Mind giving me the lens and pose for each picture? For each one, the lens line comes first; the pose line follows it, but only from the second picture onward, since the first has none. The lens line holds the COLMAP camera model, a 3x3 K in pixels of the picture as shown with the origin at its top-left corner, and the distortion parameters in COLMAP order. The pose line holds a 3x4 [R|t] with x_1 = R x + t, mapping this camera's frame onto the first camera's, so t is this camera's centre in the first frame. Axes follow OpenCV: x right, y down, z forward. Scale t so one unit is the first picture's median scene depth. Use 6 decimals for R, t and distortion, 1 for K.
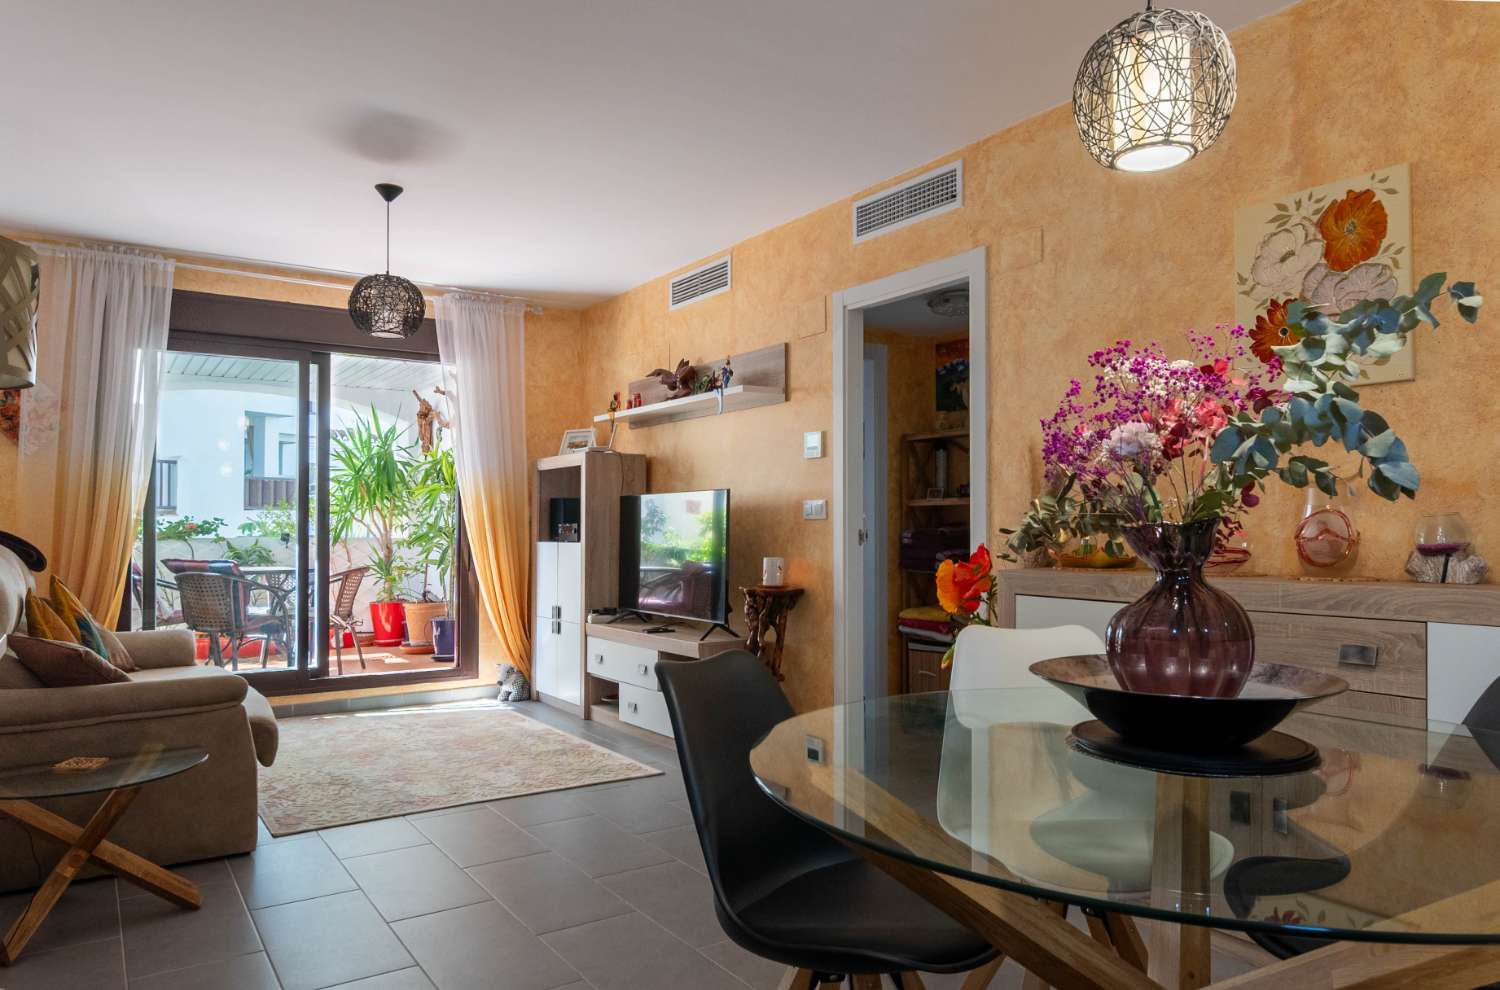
lens RADIAL K [[981.5, 0, 744.9], [0, 981.5, 514.8], [0, 0, 1]] dist [-0.009714, -0.003089]
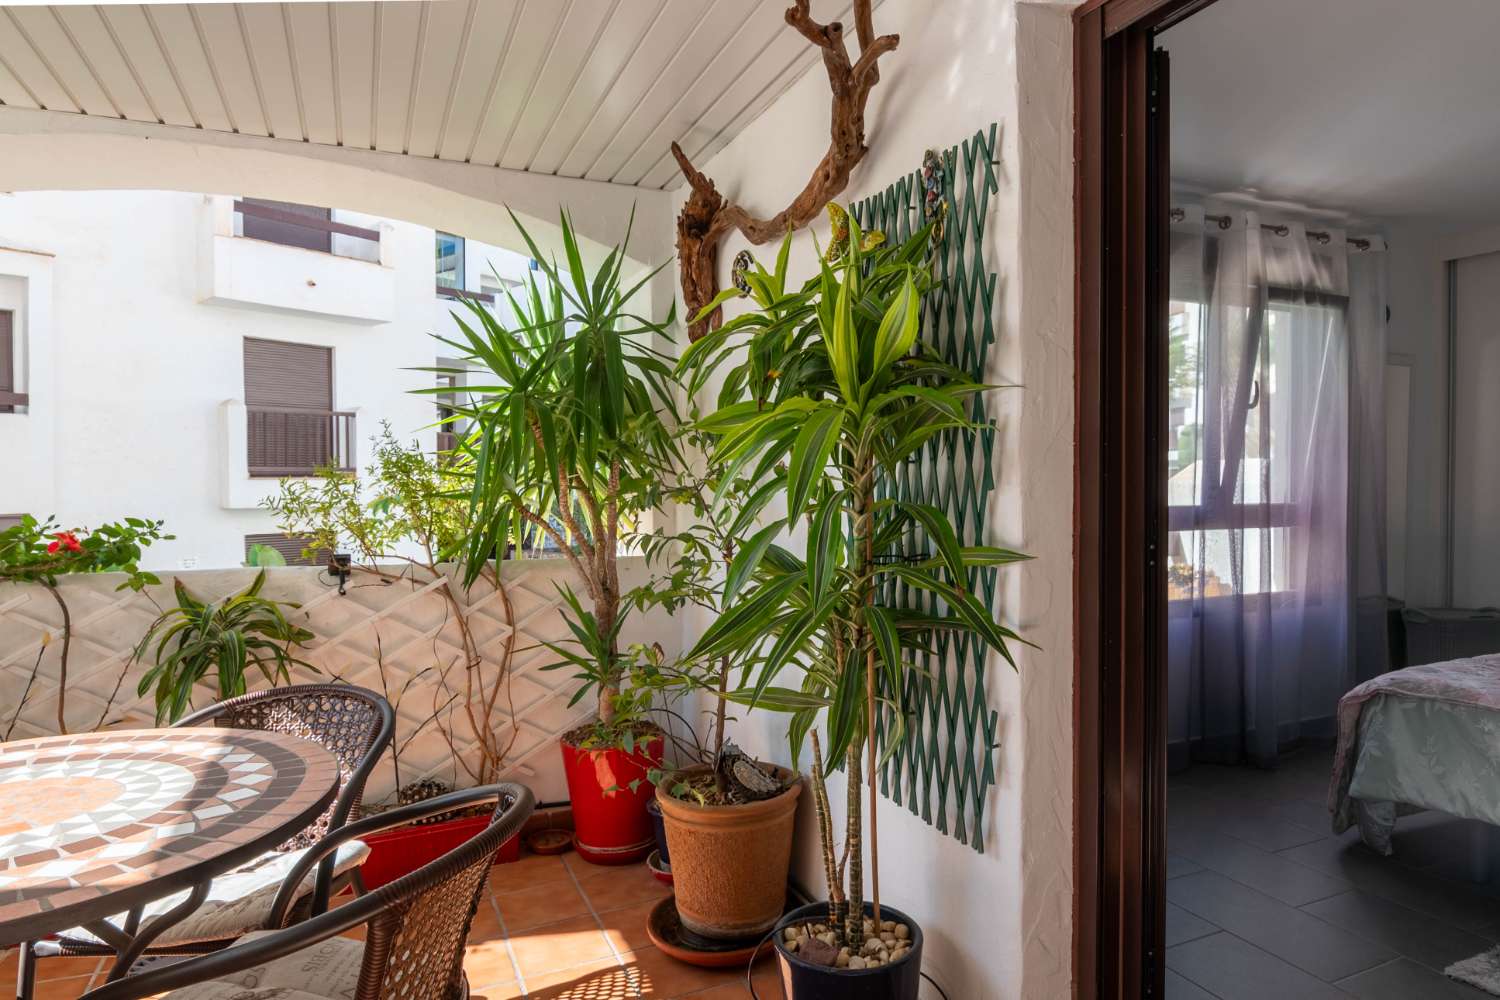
lens RADIAL K [[894.2, 0, 750.0], [0, 894.2, 500.0], [0, 0, 1]] dist [-0.013153, -0.001024]
pose [[0.983727, 0.000767, -0.179669, -0.353196], [0.005537, 0.999386, 0.034583, -0.017017], [0.179585, -0.035015, 0.983119, 0.958251]]
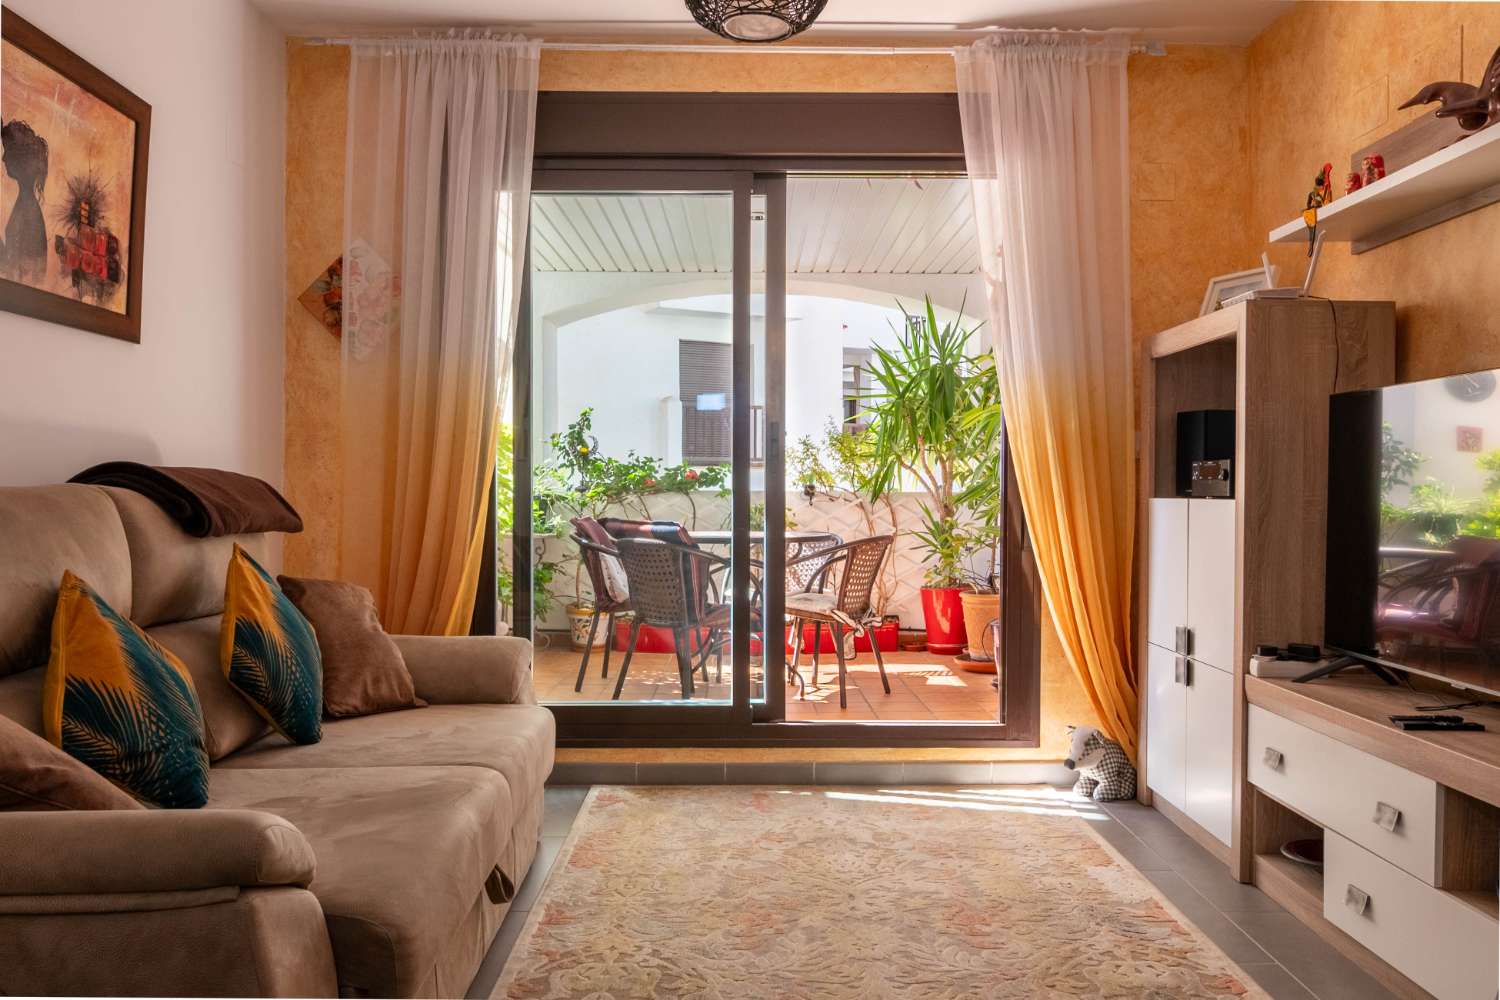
lens RADIAL K [[1159.8, 0, 756.3], [0, 1159.8, 500.1], [0, 0, 1]] dist [0.000521, -0.008652]
pose [[0.833928, 0.009527, -0.551791, -0.048165], [0.004408, 0.999704, 0.023923, 0.013189], [0.551855, -0.022383, 0.833639, 0.375269]]
